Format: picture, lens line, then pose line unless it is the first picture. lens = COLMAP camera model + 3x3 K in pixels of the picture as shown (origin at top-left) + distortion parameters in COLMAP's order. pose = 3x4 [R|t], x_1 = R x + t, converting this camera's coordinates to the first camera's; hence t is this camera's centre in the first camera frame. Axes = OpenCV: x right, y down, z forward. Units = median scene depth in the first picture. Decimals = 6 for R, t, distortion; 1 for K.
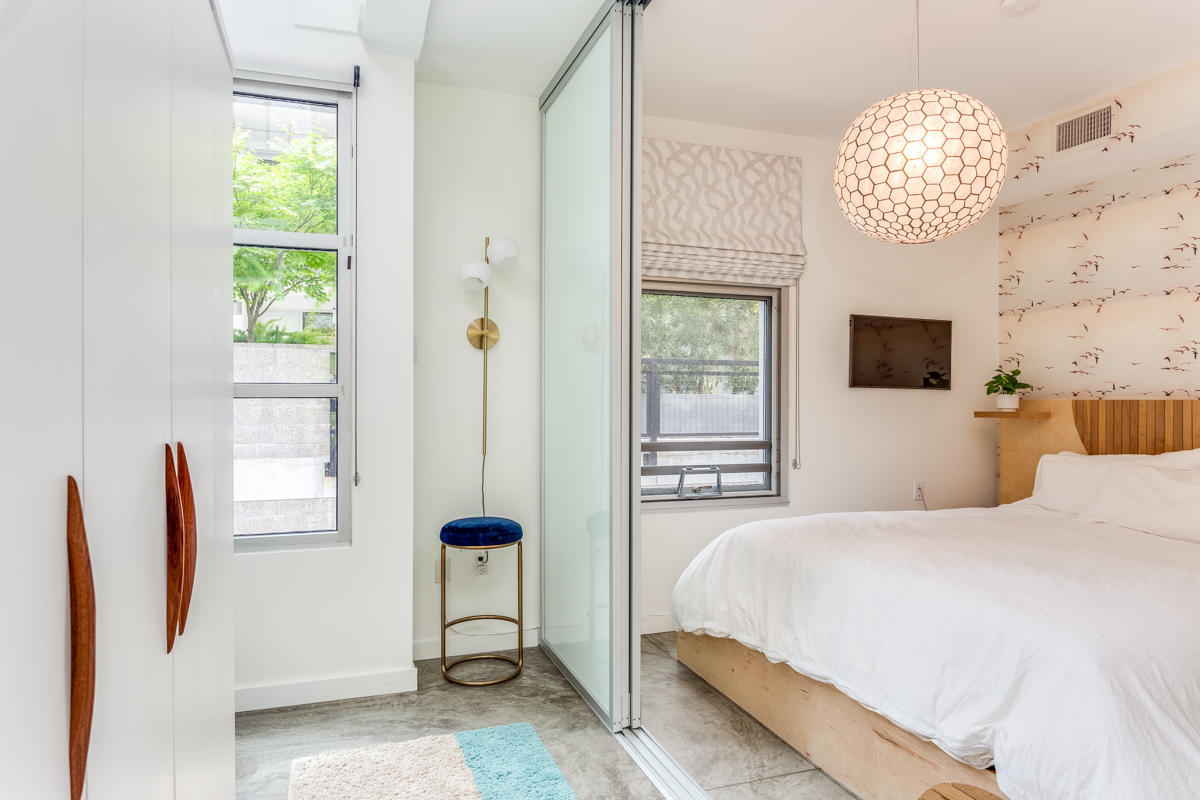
lens RADIAL K [[748.0, 0, 595.9], [0, 748.0, 396.9], [0, 0, 1]] dist [0.004278, -0.010361]
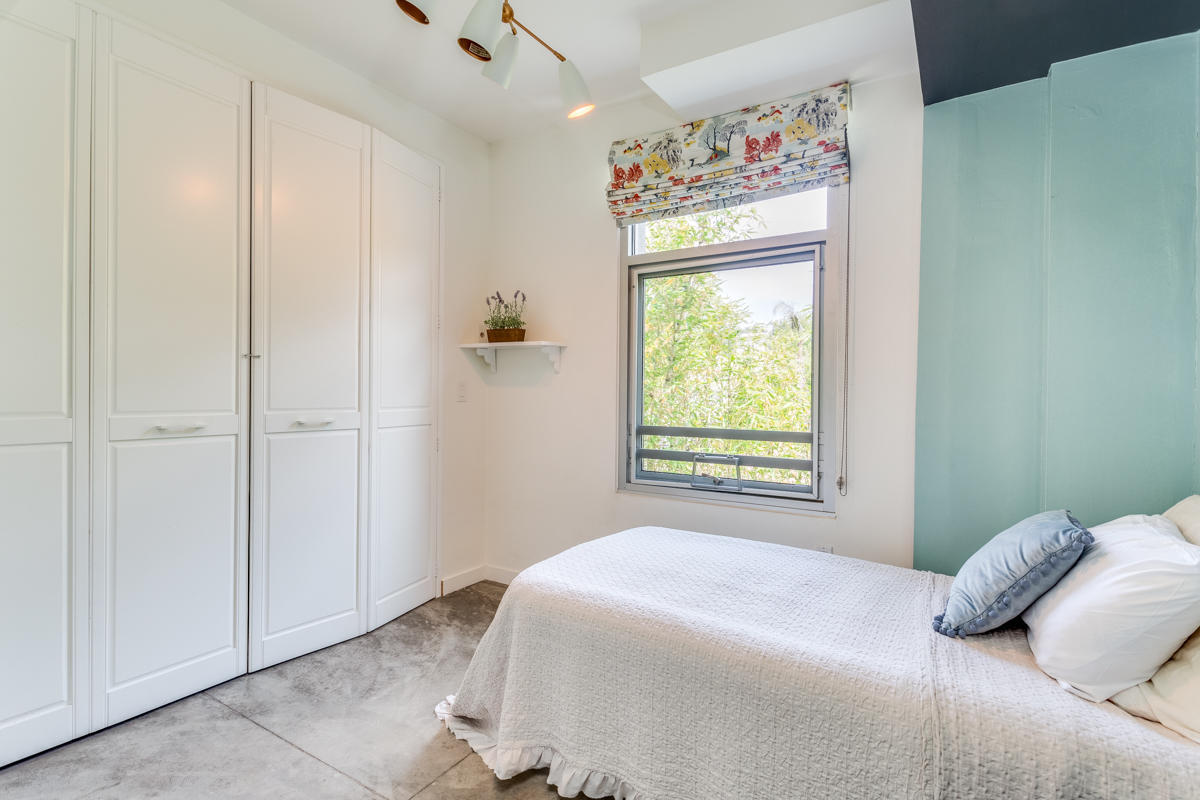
lens RADIAL K [[577.9, 0, 599.9], [0, 577.9, 396.9], [0, 0, 1]] dist [0.000612, 0.000011]
pose [[0.622506, 0.002884, -0.782610, 0.610386], [-0.000402, 0.999994, 0.003365, 0.018207], [0.782615, -0.001780, 0.622504, 0.449244]]
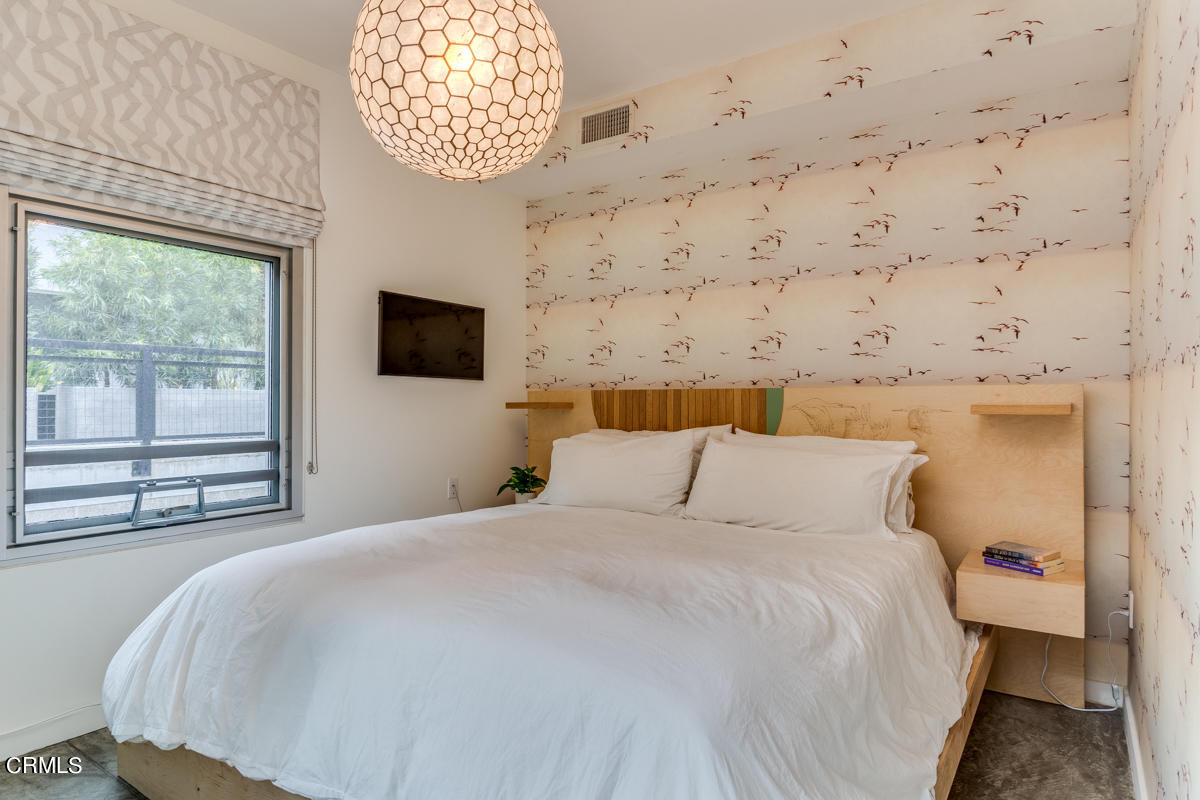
lens RADIAL K [[683.3, 0, 599.5], [0, 683.3, 395.1], [0, 0, 1]] dist [-0.006561, -0.000765]
pose [[0.807560, 0.000885, 0.589785, 0.087020], [0.000653, 0.999997, -0.002395, 0.013544], [-0.589785, 0.002319, 0.807557, 0.229877]]
